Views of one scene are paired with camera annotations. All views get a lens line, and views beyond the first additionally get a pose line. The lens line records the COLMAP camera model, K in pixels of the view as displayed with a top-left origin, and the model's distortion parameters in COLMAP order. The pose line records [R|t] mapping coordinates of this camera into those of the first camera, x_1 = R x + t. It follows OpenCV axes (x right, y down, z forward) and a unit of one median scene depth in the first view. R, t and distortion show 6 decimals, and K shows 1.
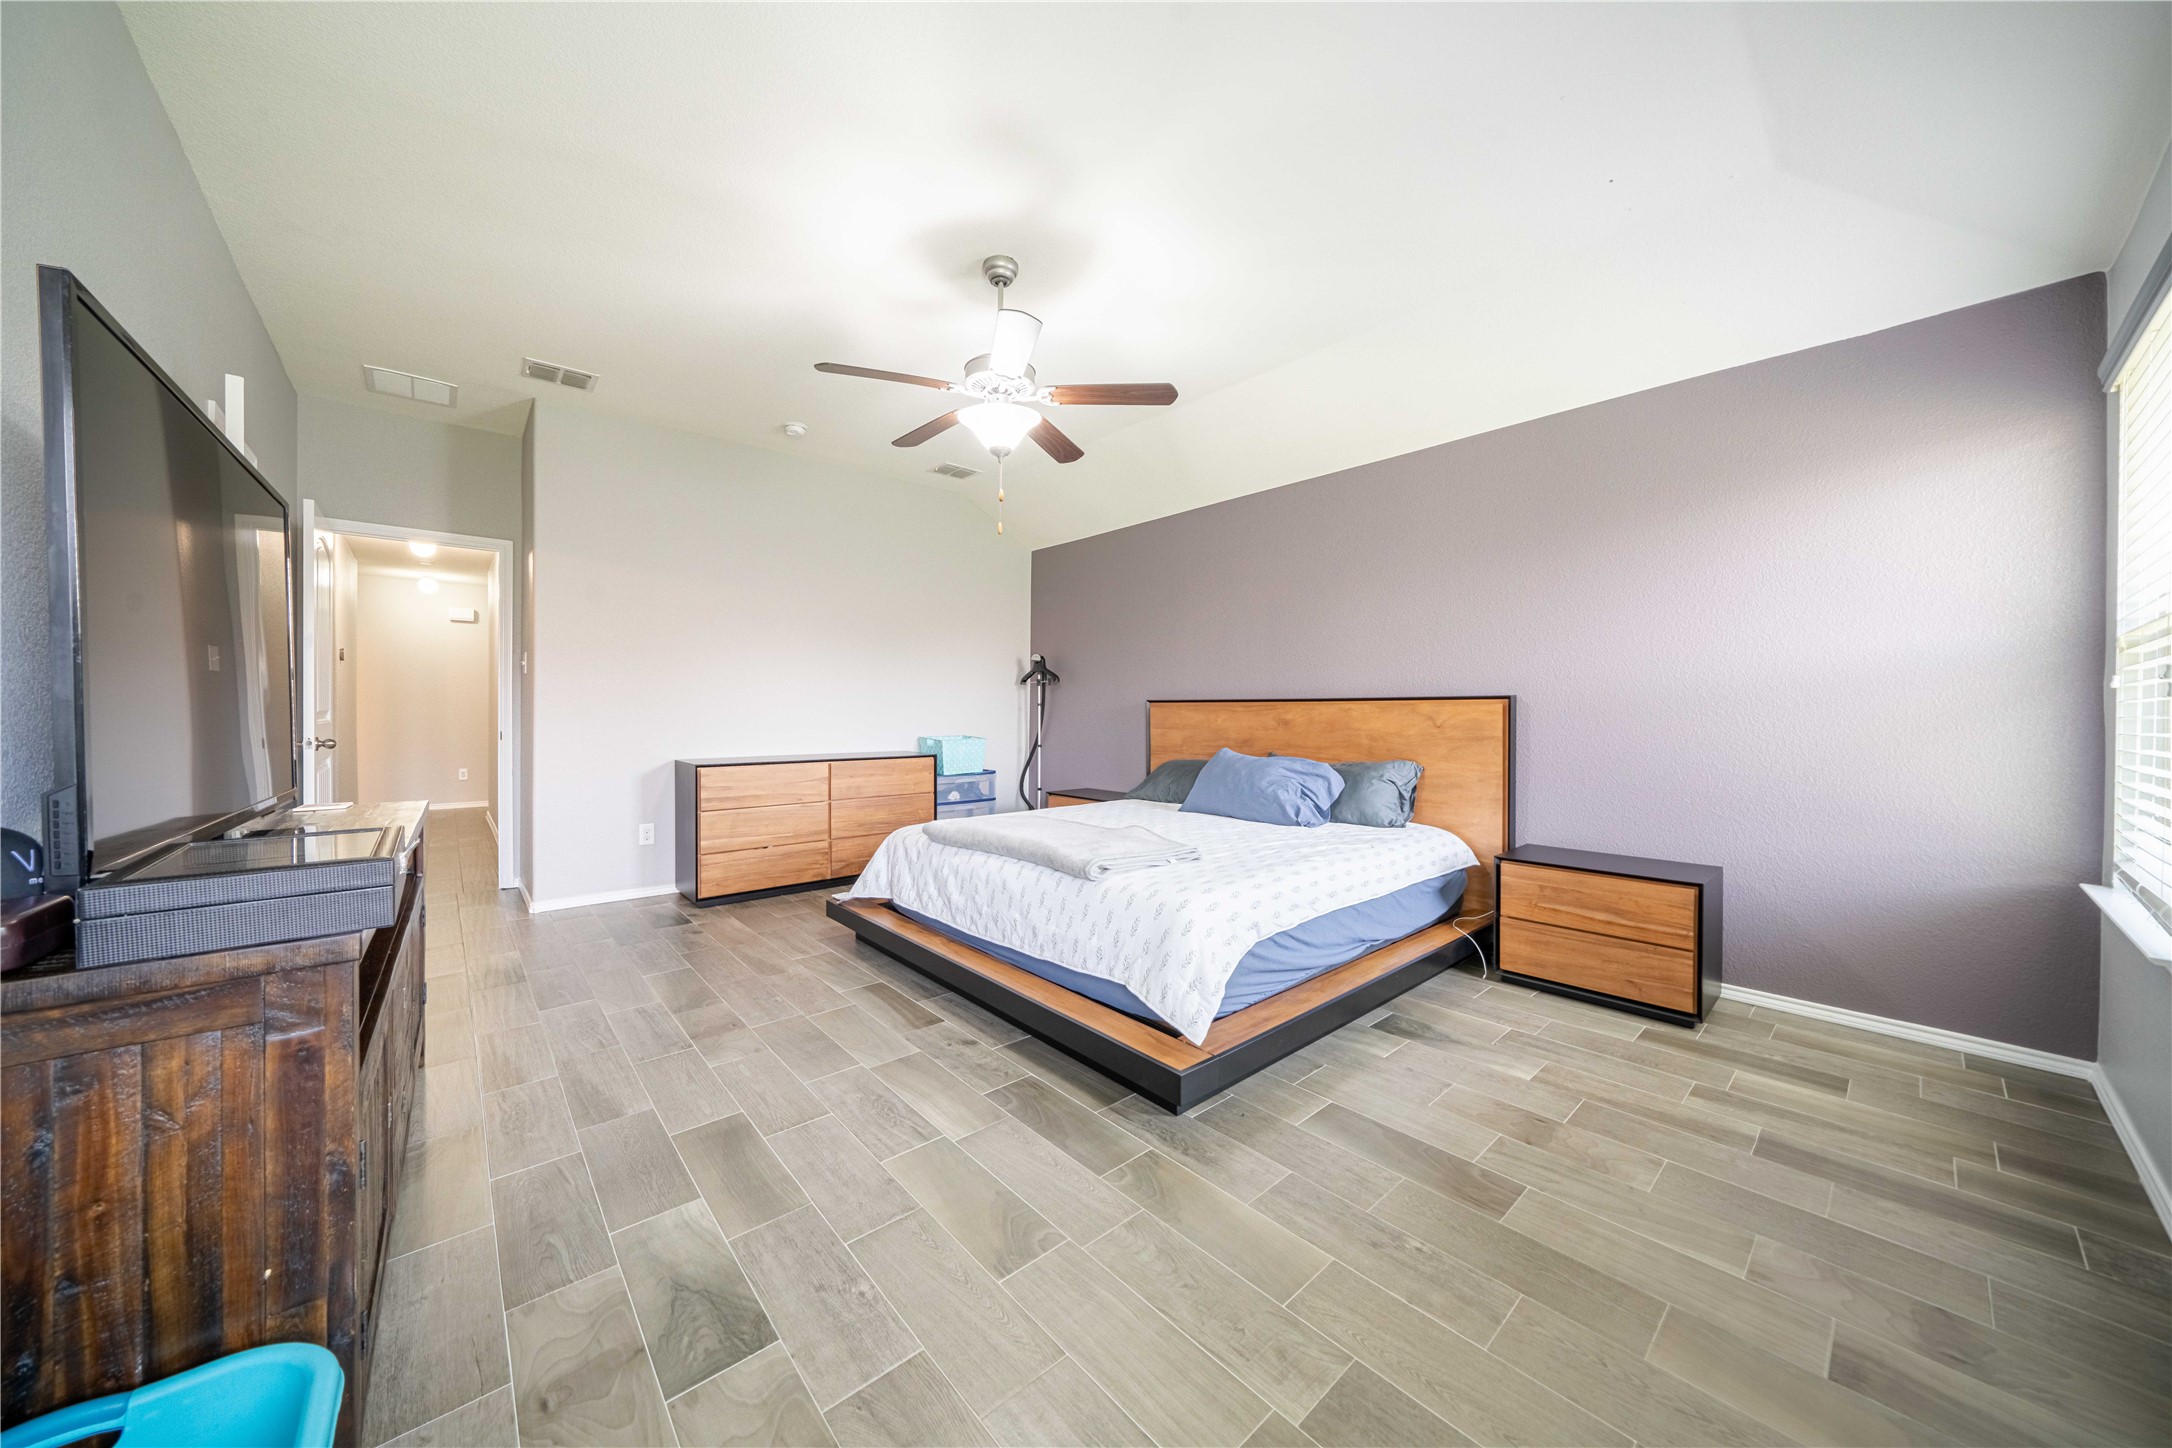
lens RADIAL K [[742.3, 0, 1081.0], [0, 742.3, 717.4], [0, 0, 1]] dist [0.000502, 0.000174]
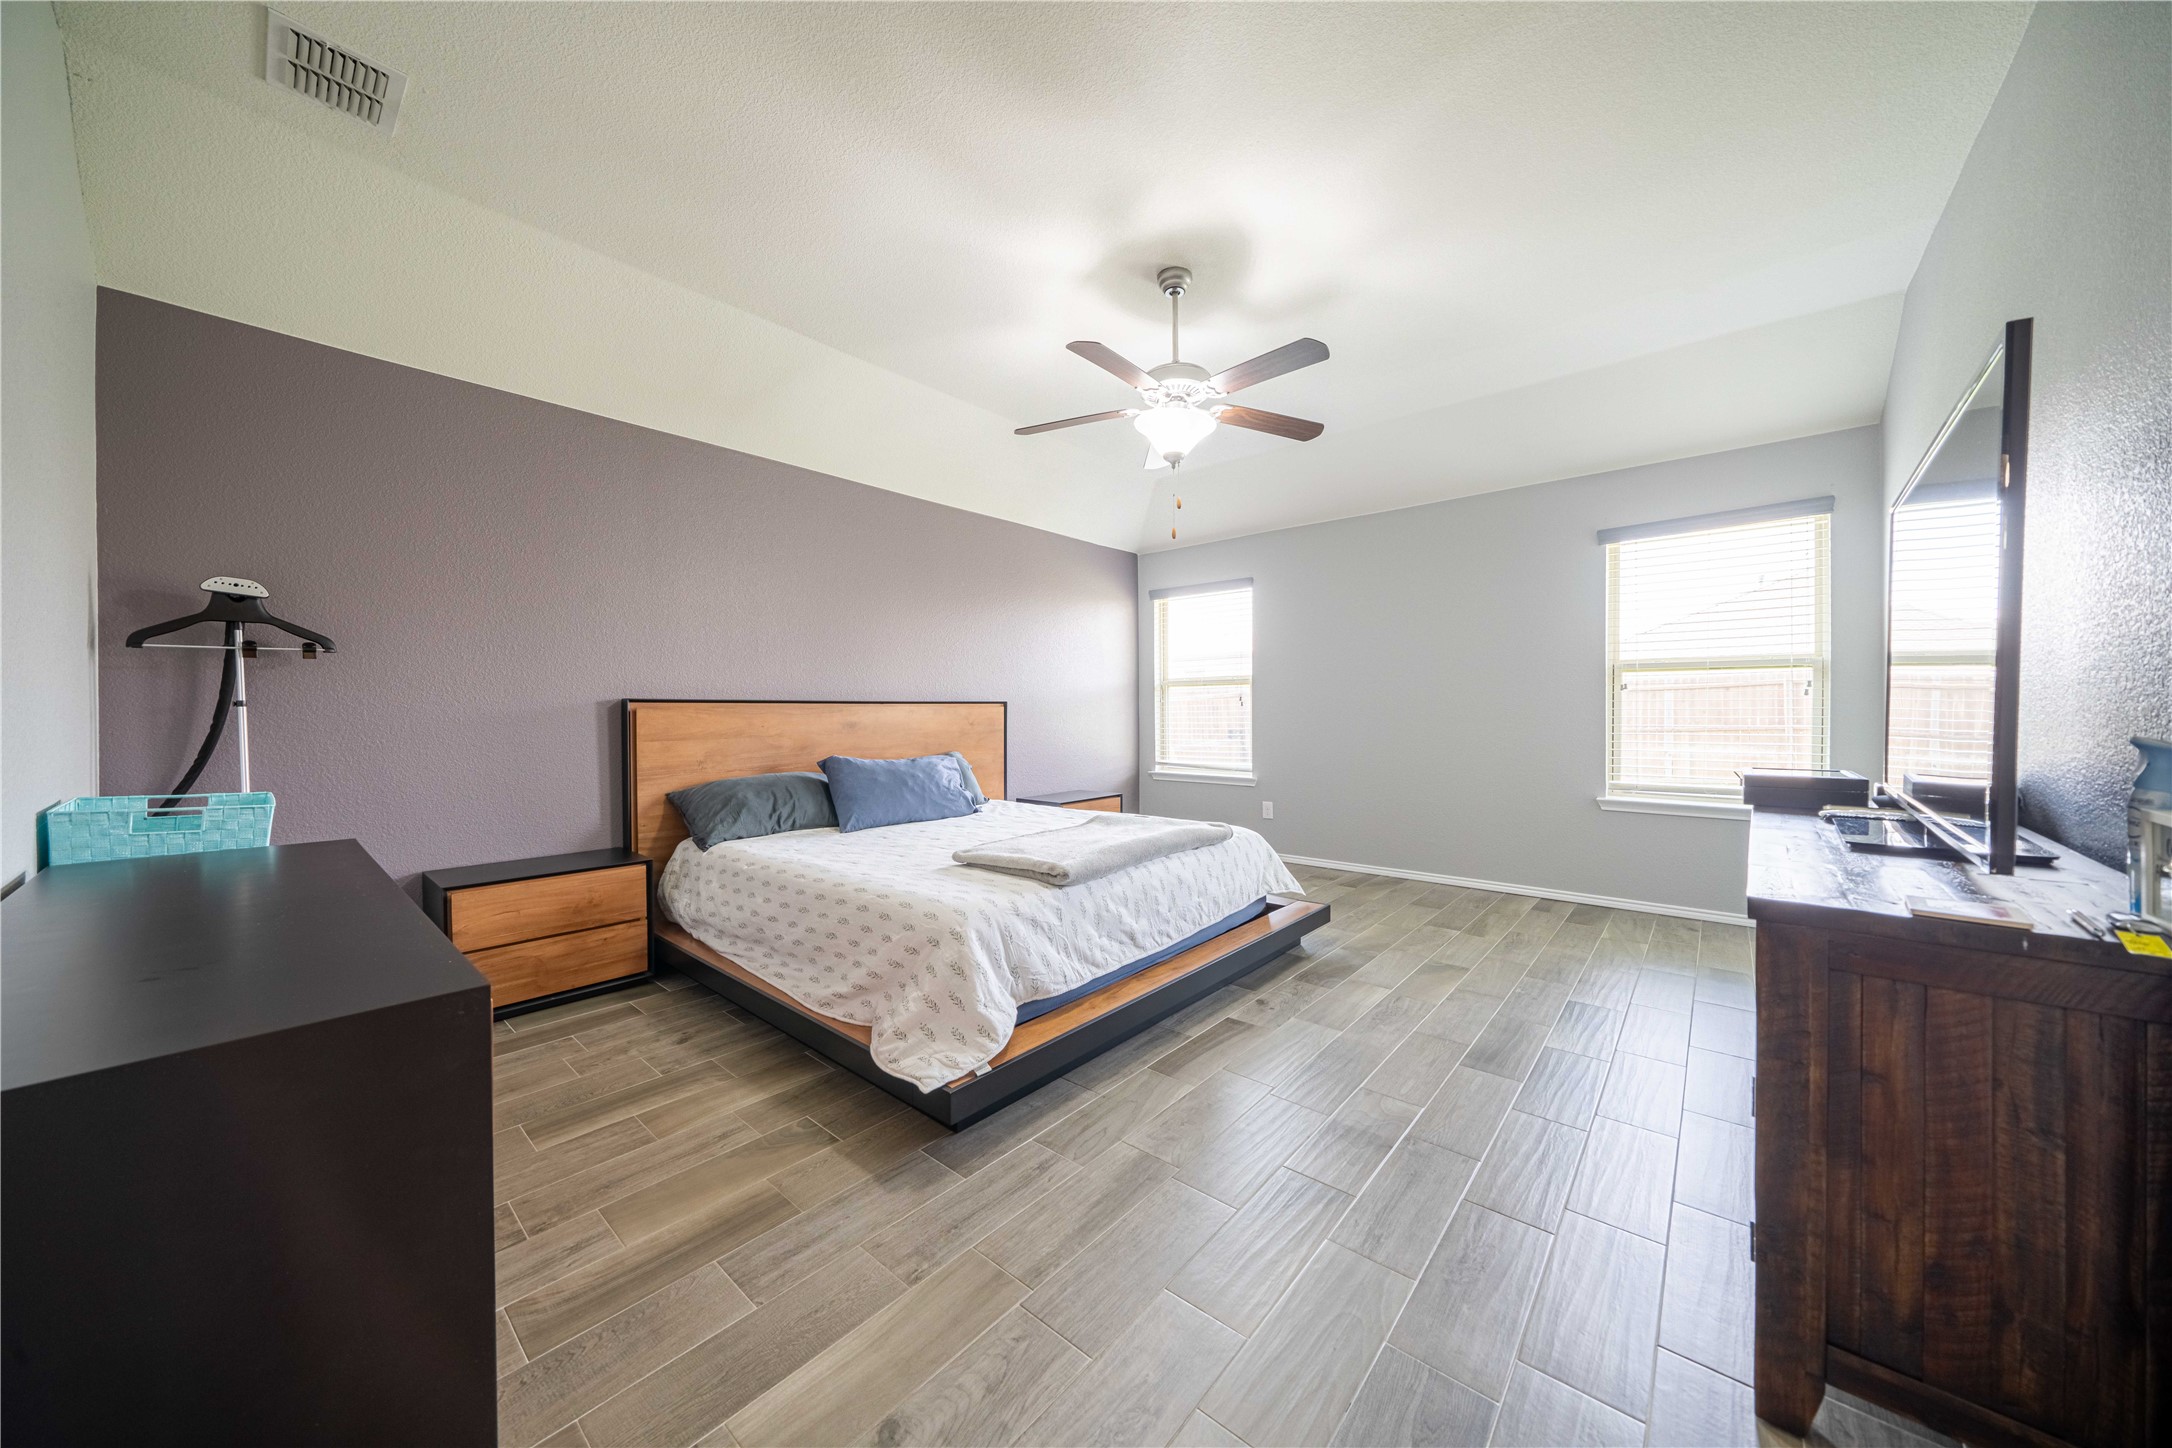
lens RADIAL K [[742.3, 0, 1080.7], [0, 742.3, 720.4], [0, 0, 1]] dist [0.000502, 0.000174]
pose [[-0.142392, -0.013014, 0.989725, -1.081337], [0.016168, 0.999750, 0.015472, -0.014903], [-0.989678, 0.018205, -0.142146, 1.251937]]
